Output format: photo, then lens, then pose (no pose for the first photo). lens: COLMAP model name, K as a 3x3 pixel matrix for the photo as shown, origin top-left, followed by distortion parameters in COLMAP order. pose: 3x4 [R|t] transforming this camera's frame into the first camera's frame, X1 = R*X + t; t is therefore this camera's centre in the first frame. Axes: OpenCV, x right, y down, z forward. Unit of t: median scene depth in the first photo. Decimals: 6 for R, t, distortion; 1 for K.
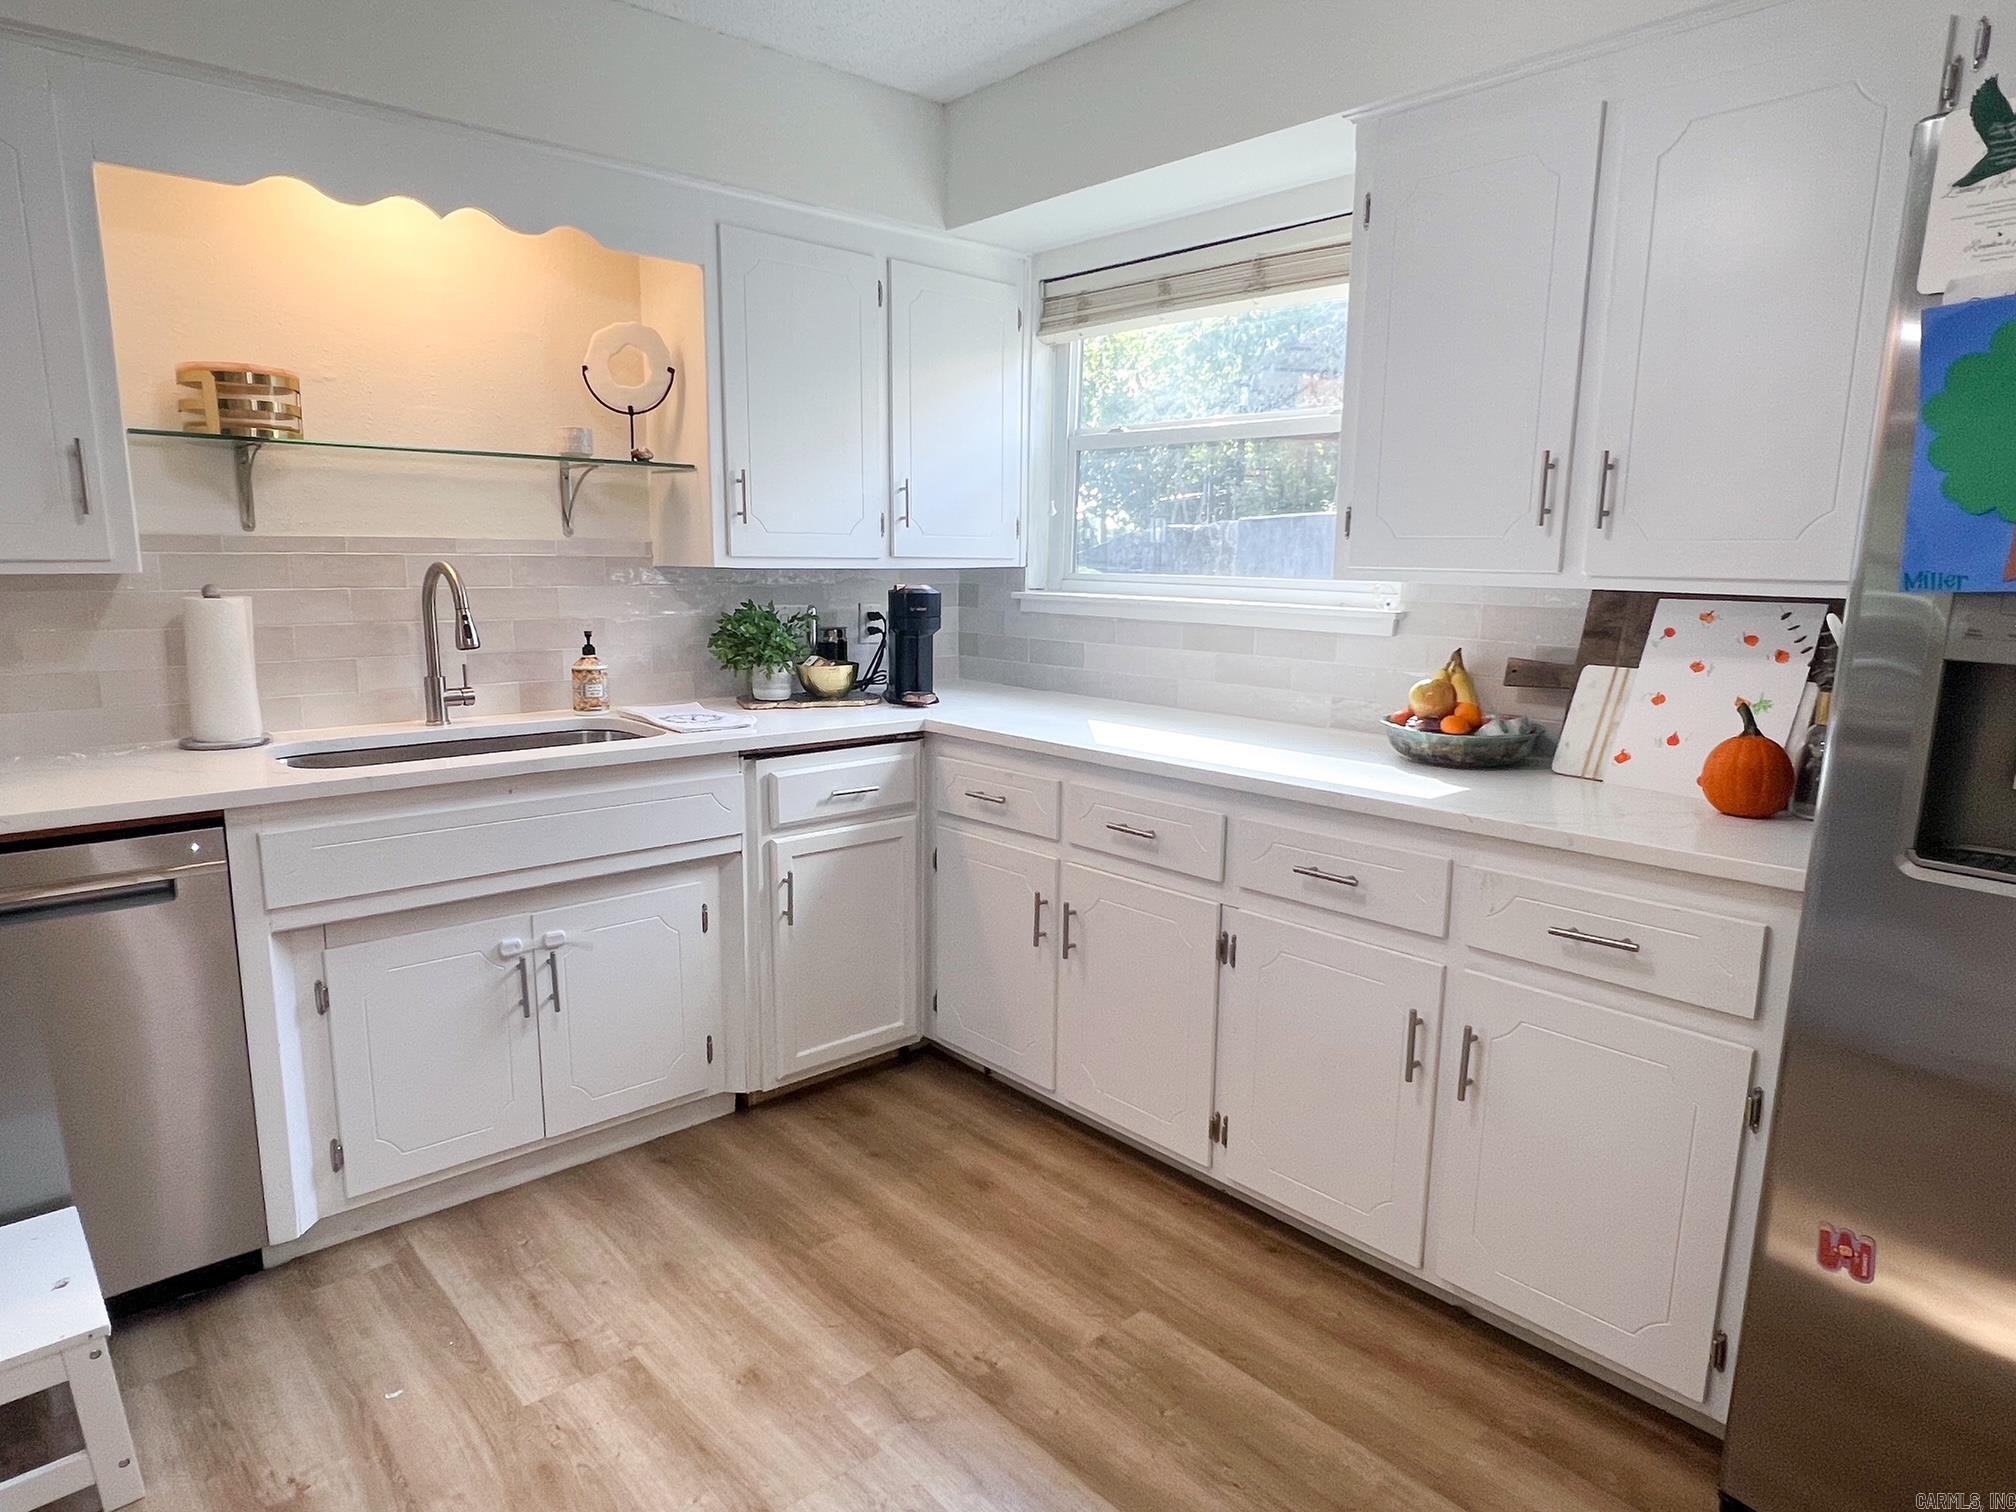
lens RADIAL K [[1196.4, 0, 1009.8], [0, 1196.4, 760.8], [0, 0, 1]] dist [0.002716, 0.000953]
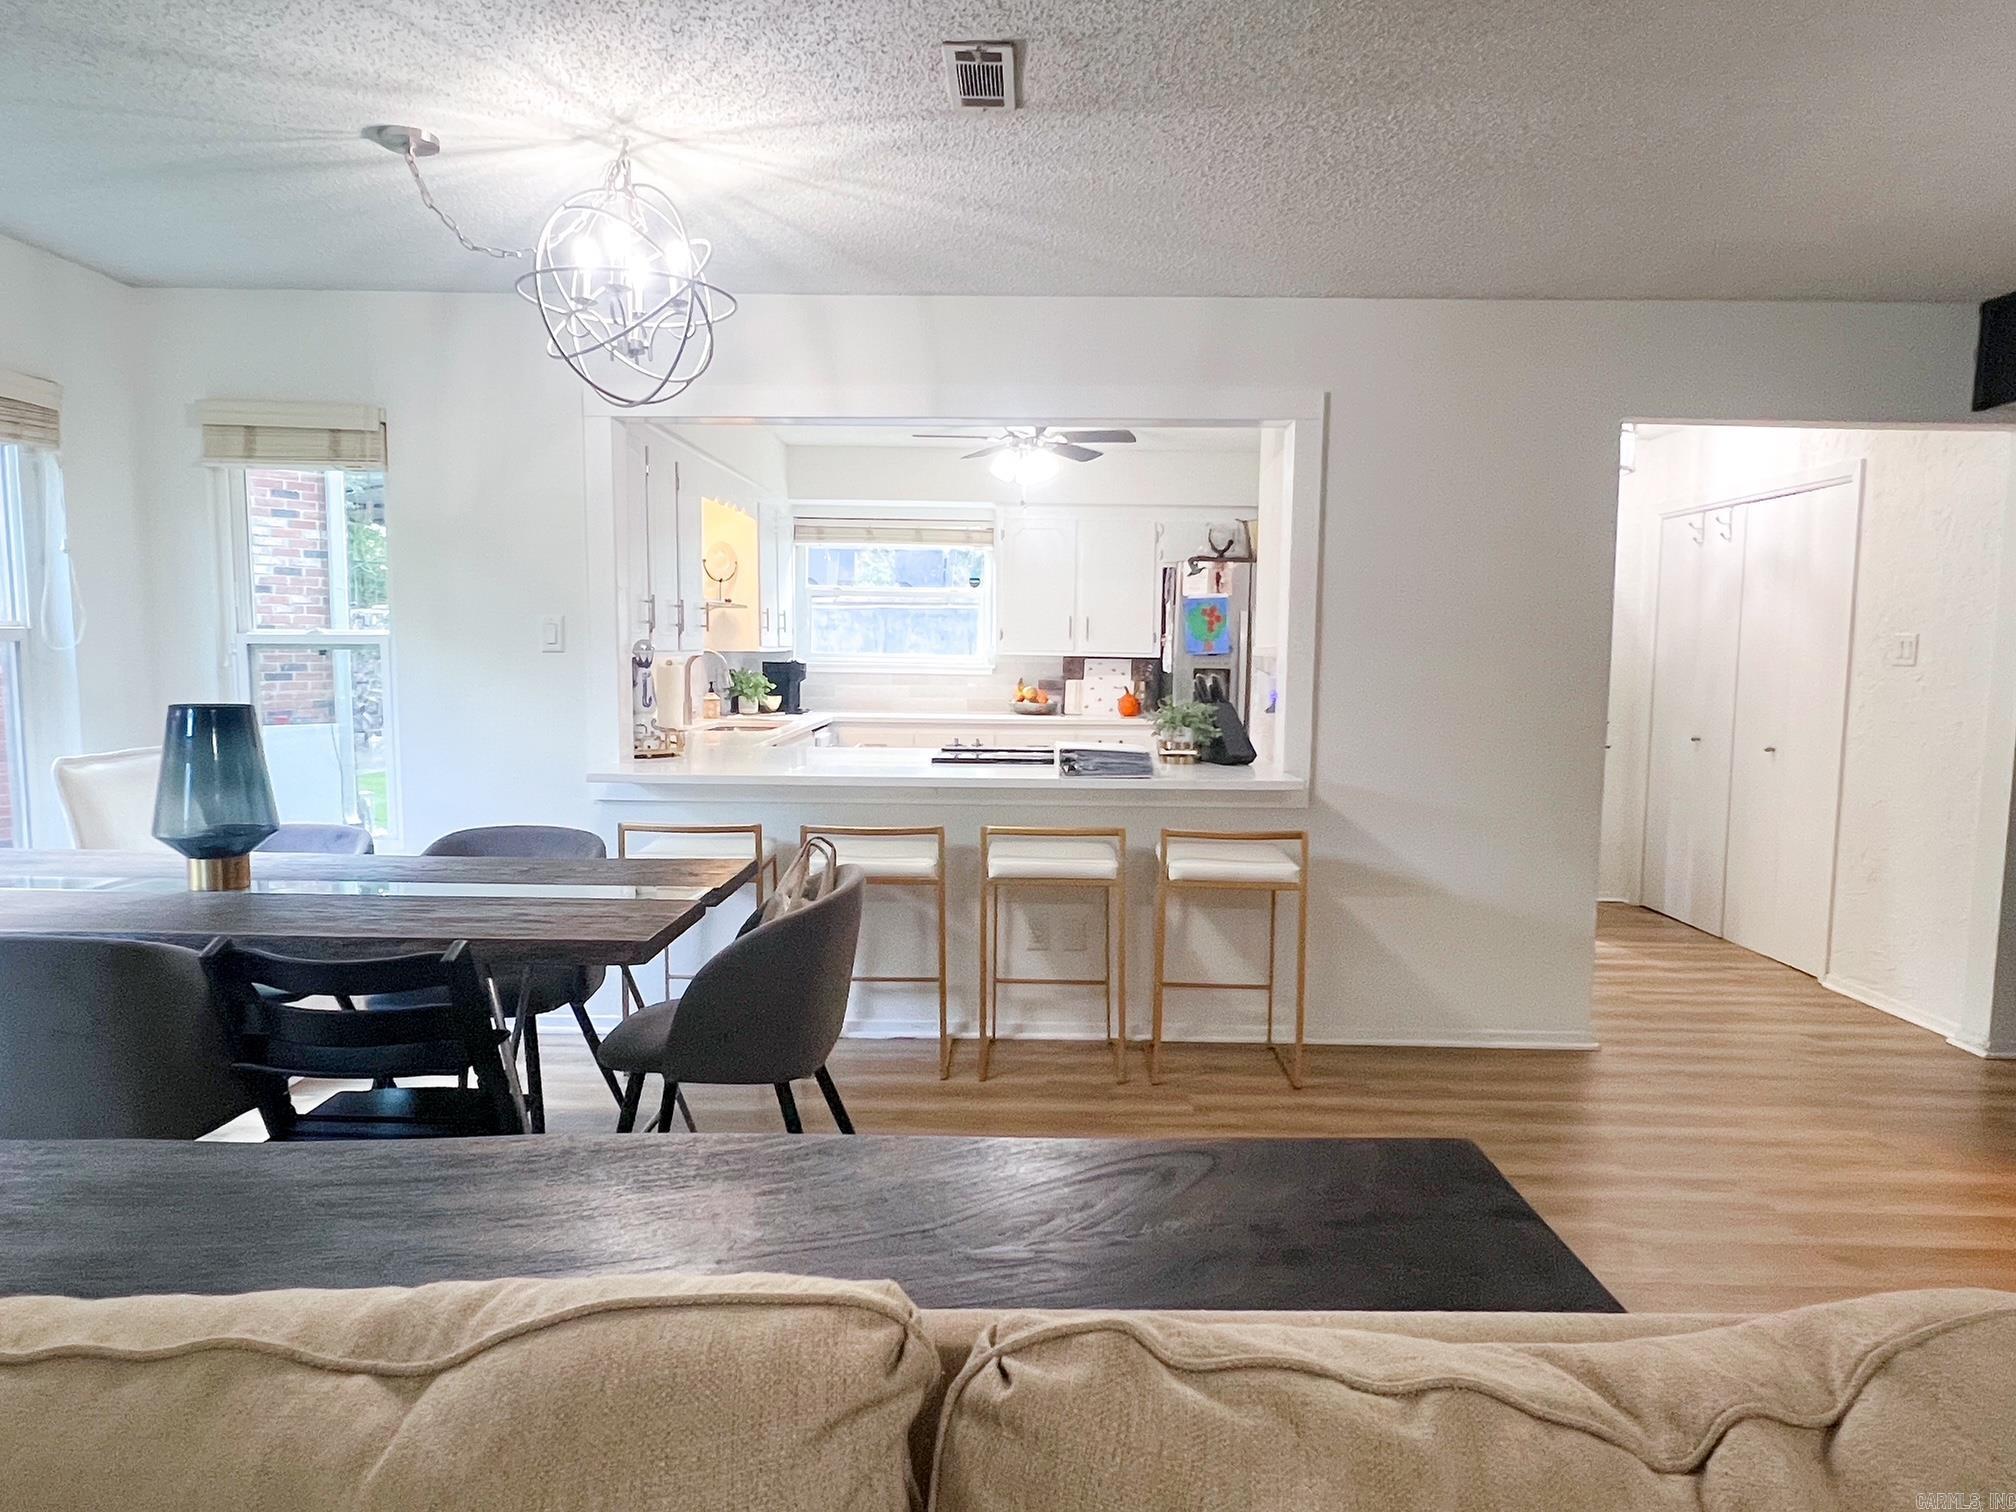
lens RADIAL K [[1260.1, 0, 1008.0], [0, 1260.1, 769.0], [0, 0, 1]] dist [-0.007707, -0.002492]
pose [[0.689971, -0.070414, 0.720404, -1.945235], [0.123878, 0.992061, -0.021679, 0.194810], [-0.713158, 0.104201, 0.693216, -1.105403]]
